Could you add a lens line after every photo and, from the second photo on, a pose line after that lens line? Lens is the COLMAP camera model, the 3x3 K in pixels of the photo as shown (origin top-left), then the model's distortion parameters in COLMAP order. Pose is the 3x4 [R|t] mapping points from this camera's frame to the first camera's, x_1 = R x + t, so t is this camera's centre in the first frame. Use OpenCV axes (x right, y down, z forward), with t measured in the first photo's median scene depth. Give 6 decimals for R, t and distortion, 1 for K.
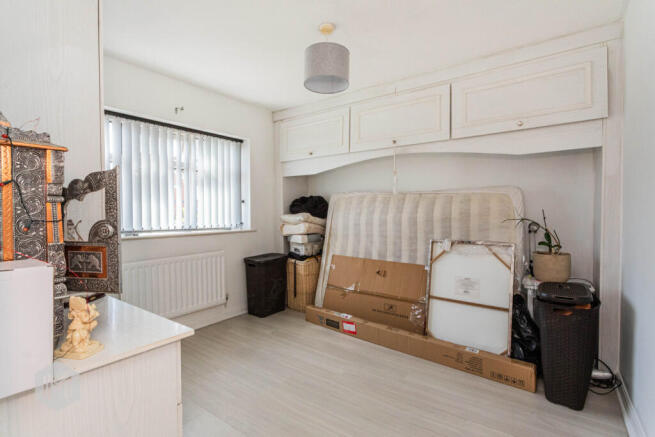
lens RADIAL K [[334.4, 0, 326.4], [0, 334.4, 218.0], [0, 0, 1]] dist [-0.001676, -0.000078]
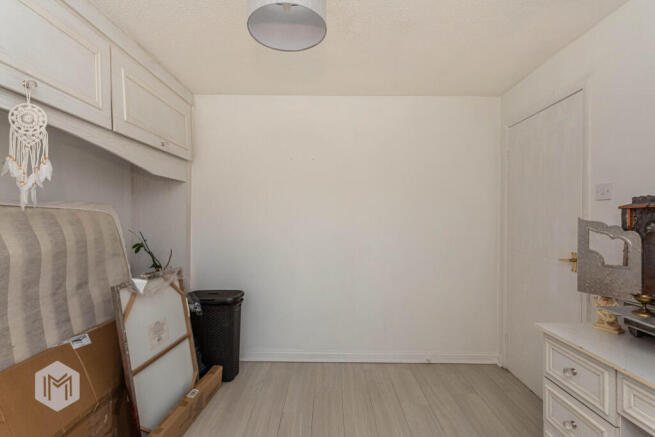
lens RADIAL K [[307.6, 0, 325.7], [0, 307.6, 221.4], [0, 0, 1]] dist [0.003755, 0.000318]
pose [[-0.592617, 0.001106, 0.805484, -0.392514], [0.022340, 0.999637, 0.015063, -0.057954], [-0.805175, 0.026921, -0.592426, 1.094258]]
